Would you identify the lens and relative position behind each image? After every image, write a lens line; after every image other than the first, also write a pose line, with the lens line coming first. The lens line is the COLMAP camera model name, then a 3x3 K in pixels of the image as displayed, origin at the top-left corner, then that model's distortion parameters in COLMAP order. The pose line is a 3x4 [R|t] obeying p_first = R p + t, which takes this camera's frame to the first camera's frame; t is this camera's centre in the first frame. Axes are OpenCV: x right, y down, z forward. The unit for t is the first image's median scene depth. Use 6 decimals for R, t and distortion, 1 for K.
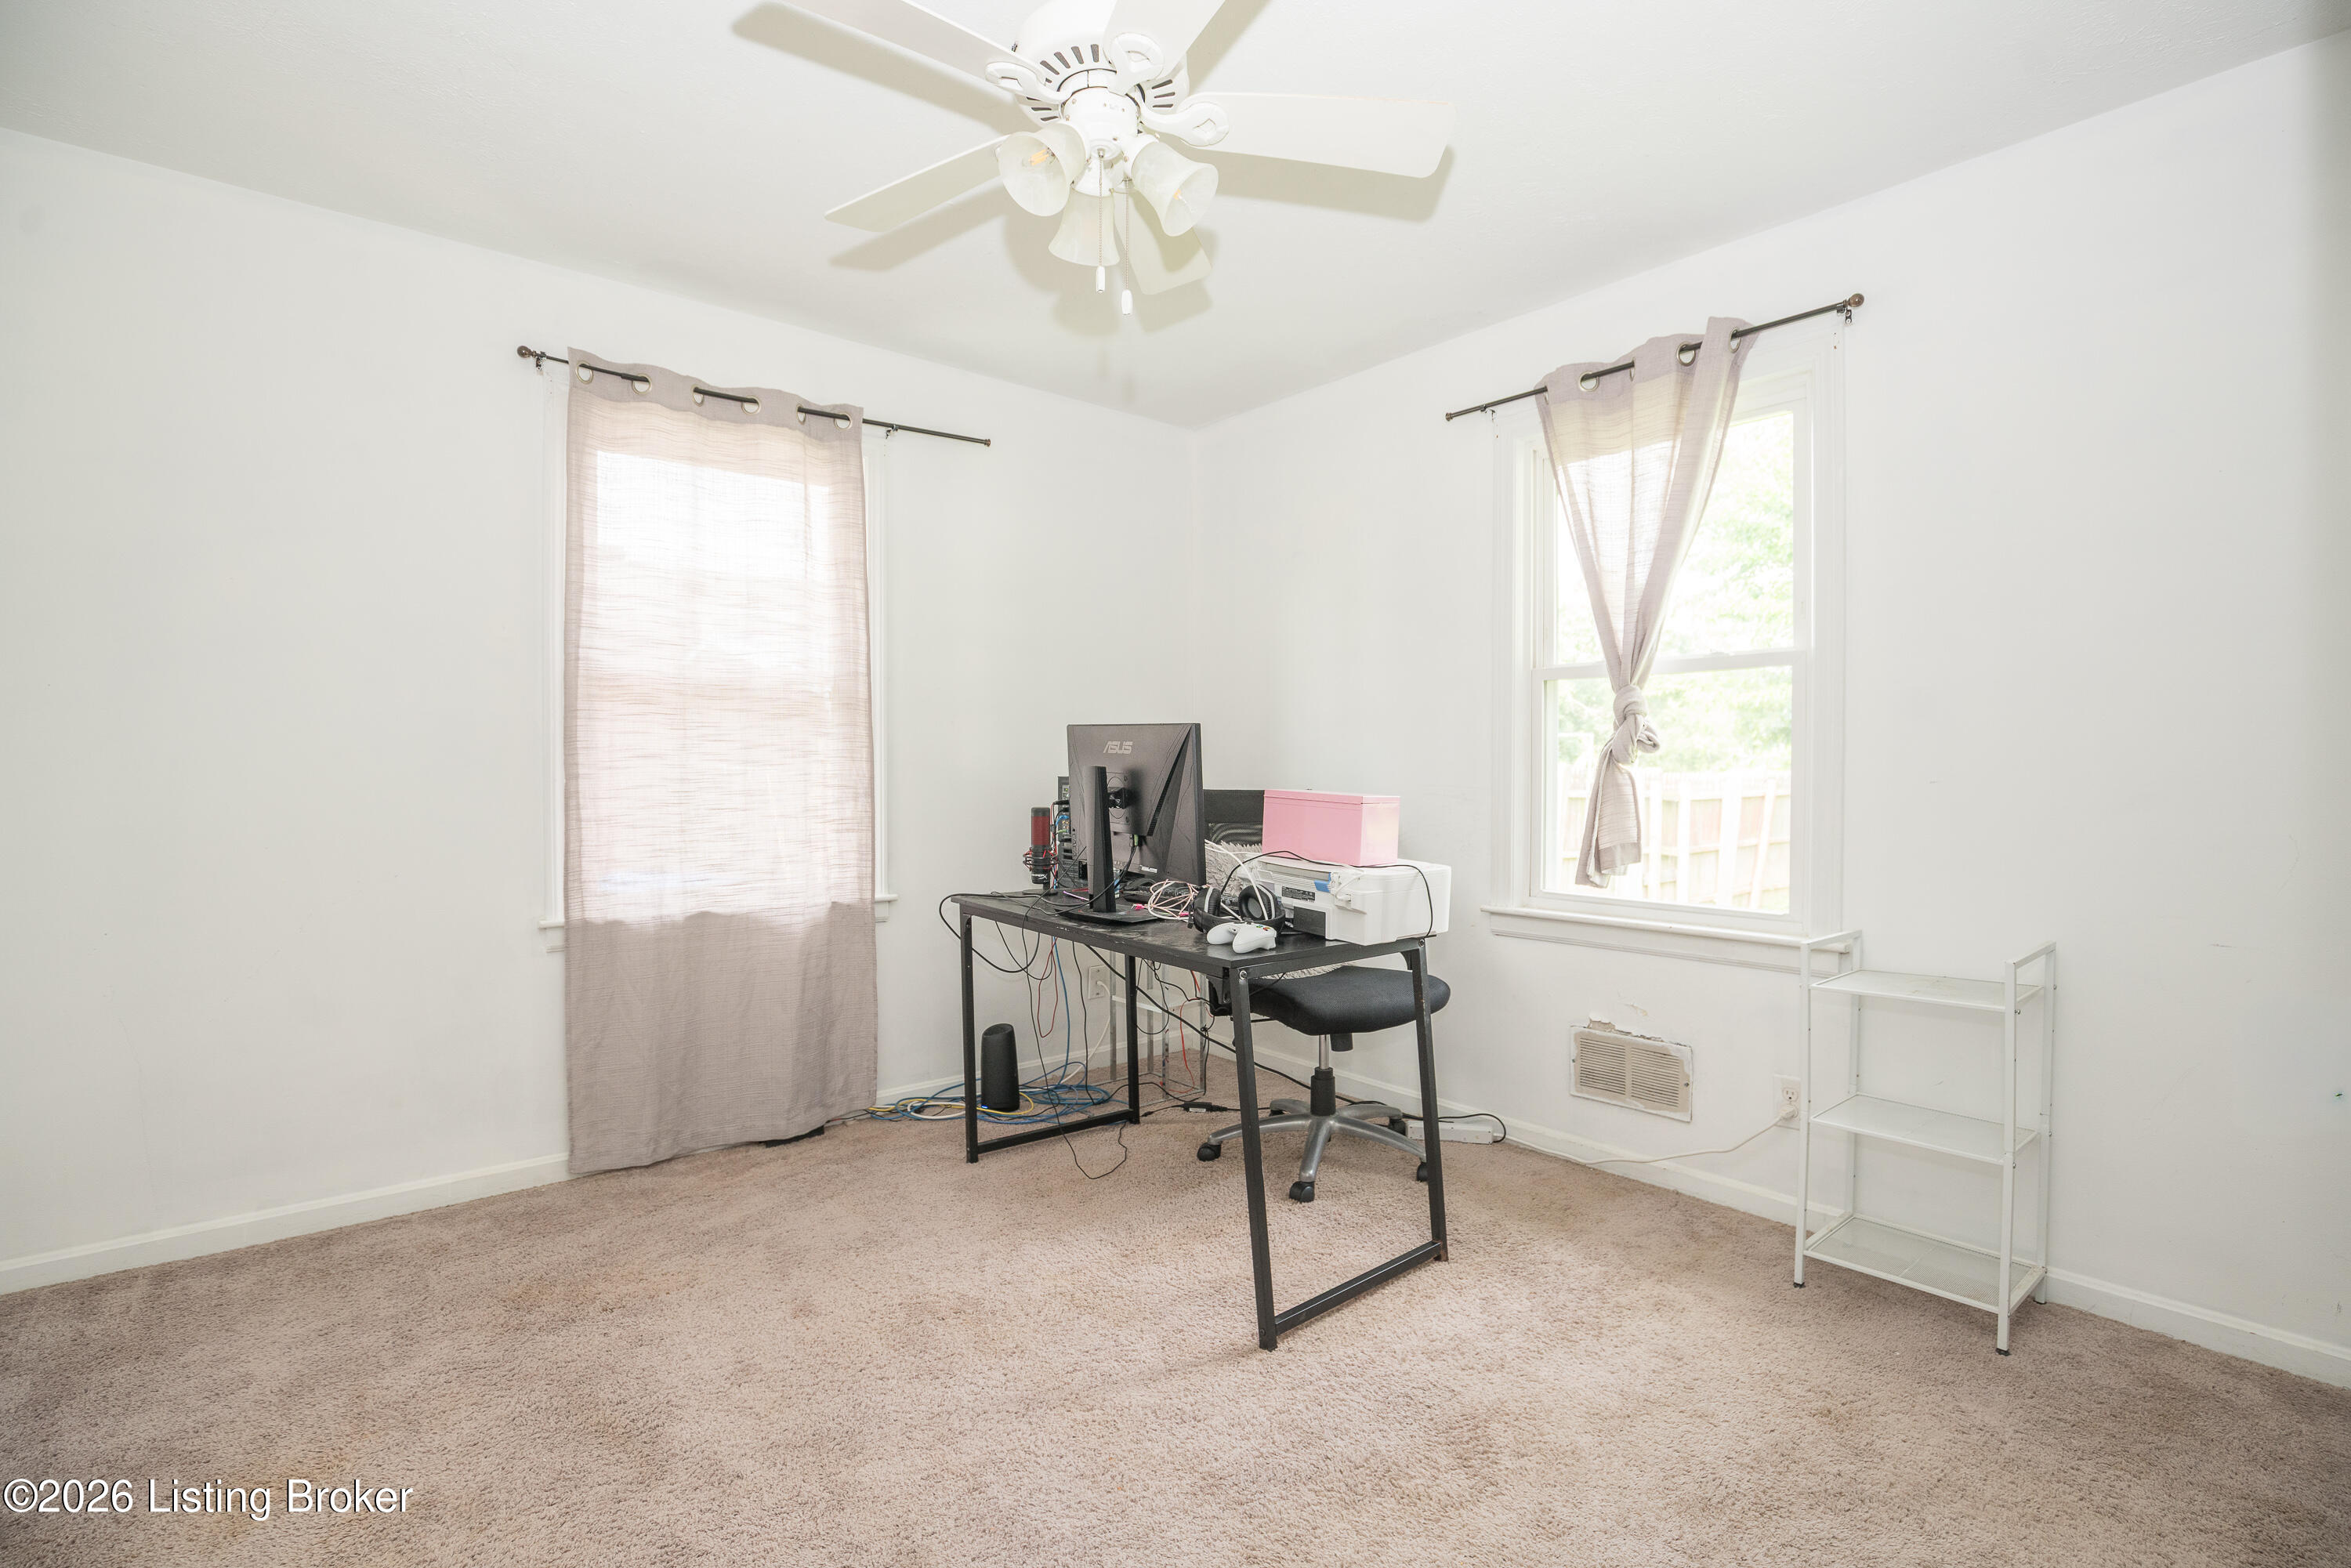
lens RADIAL K [[1096.8, 0, 1188.9], [0, 1096.8, 778.5], [0, 0, 1]] dist [-0.036816, 0.006563]
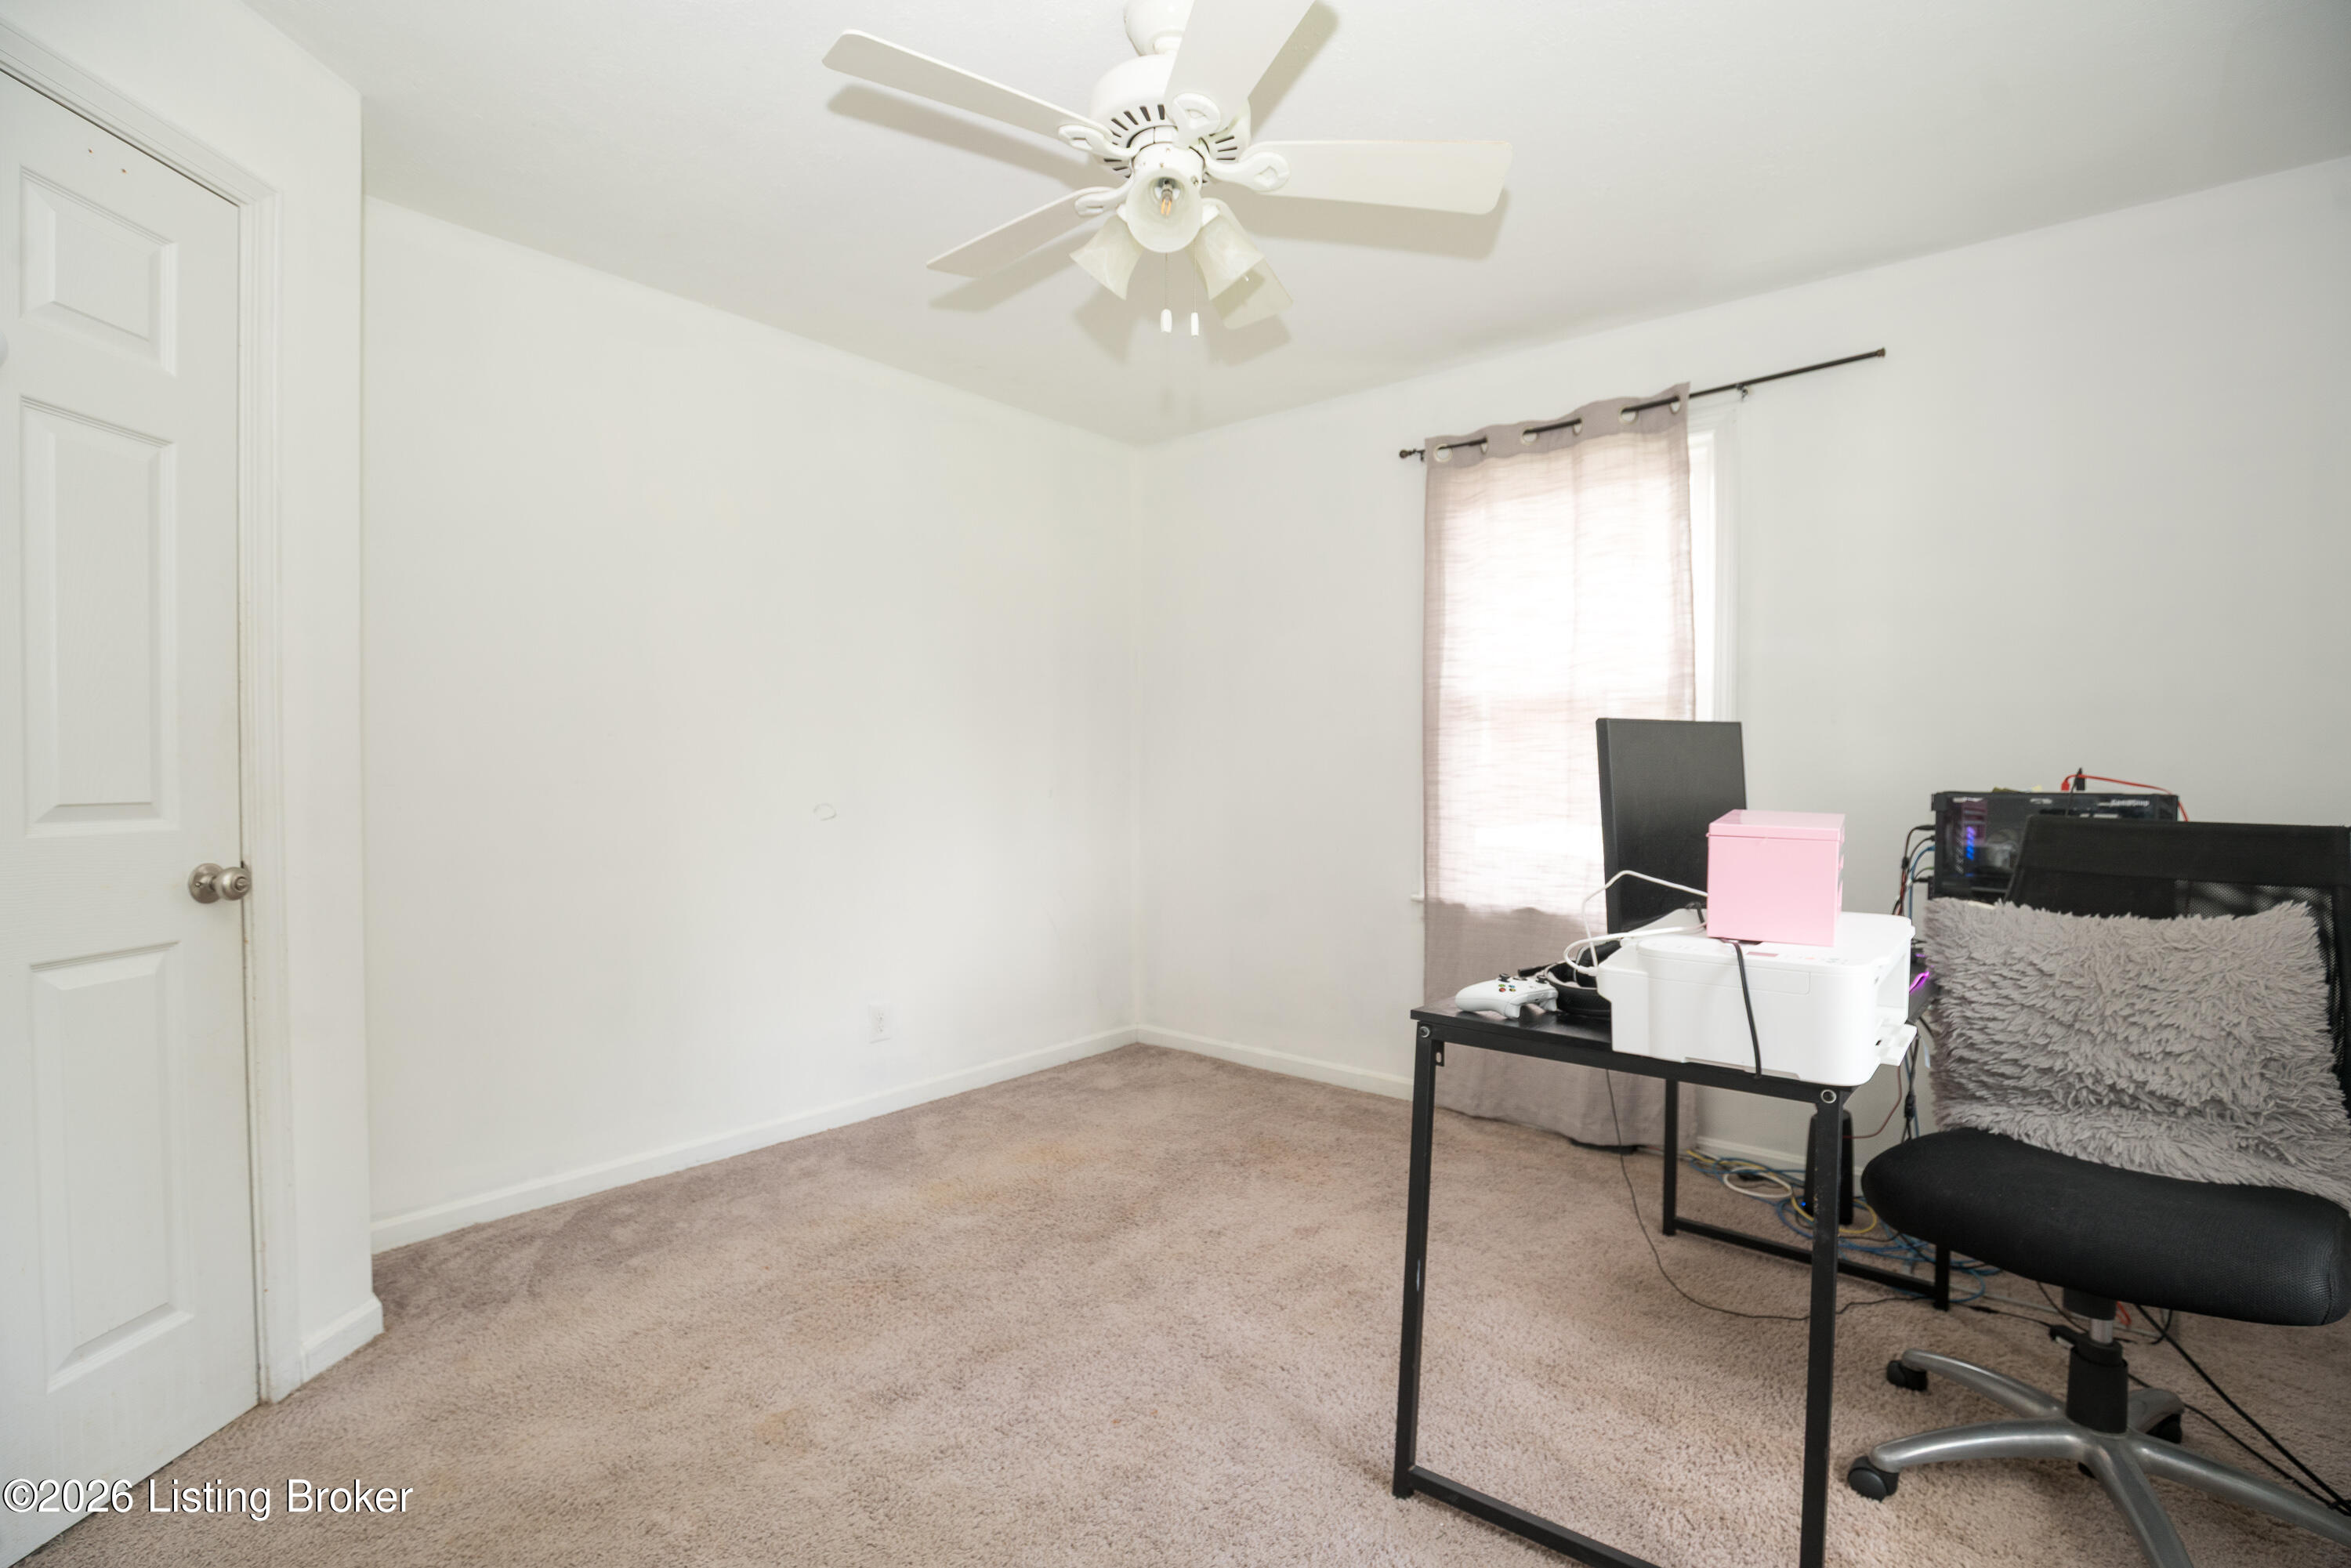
lens RADIAL K [[1084.9, 0, 1195.9], [0, 1084.9, 789.2], [0, 0, 1]] dist [-0.020240, -0.000537]
pose [[0.180456, 0.019513, -0.983390, 0.598452], [-0.010760, 0.999783, 0.017864, -0.013359], [0.983524, 0.007358, 0.180626, 0.501454]]
